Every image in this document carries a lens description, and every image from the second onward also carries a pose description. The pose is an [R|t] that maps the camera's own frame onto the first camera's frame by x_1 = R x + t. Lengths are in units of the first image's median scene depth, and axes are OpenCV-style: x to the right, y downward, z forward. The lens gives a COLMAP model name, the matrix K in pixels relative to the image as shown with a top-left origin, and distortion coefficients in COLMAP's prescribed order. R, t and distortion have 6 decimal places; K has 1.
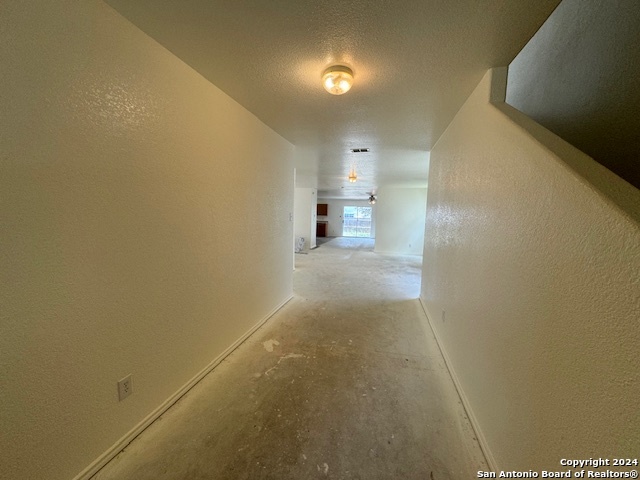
lens RADIAL K [[255.0, 0, 320.0], [0, 255.0, 240.0], [0, 0, 1]] dist [0.001207, 0.000437]
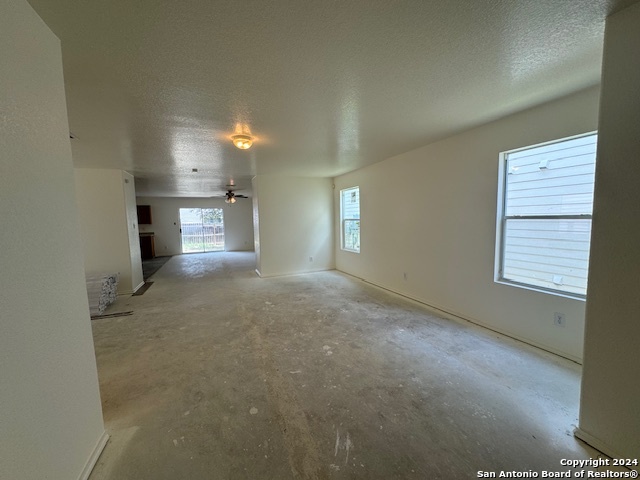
lens RADIAL K [[255.0, 0, 320.0], [0, 255.0, 240.0], [0, 0, 1]] dist [0.001207, 0.000437]
pose [[0.791655, -0.103405, 0.602155, -0.078974], [0.108271, 0.993718, 0.028301, -0.090269], [-0.601299, 0.042792, 0.797878, 0.793899]]
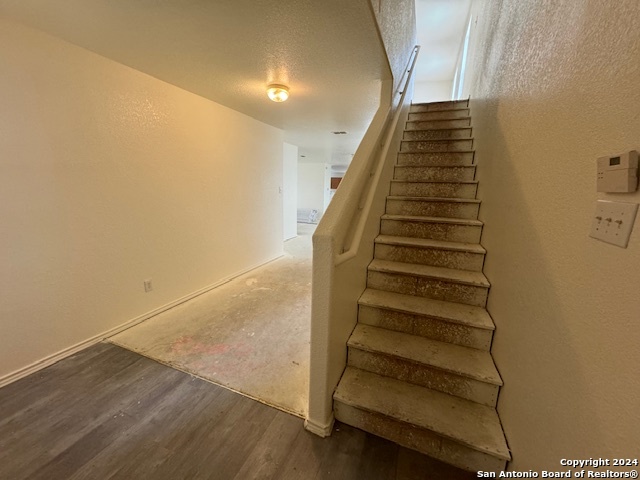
lens RADIAL K [[255.0, 0, 320.0], [0, 255.0, 240.0], [0, 0, 1]] dist [0.001207, 0.000437]
pose [[0.990943, 0.035881, -0.129400, 0.197917], [-0.022845, 0.994639, 0.100850, 0.017545], [0.132325, -0.096981, 0.986451, -0.174795]]
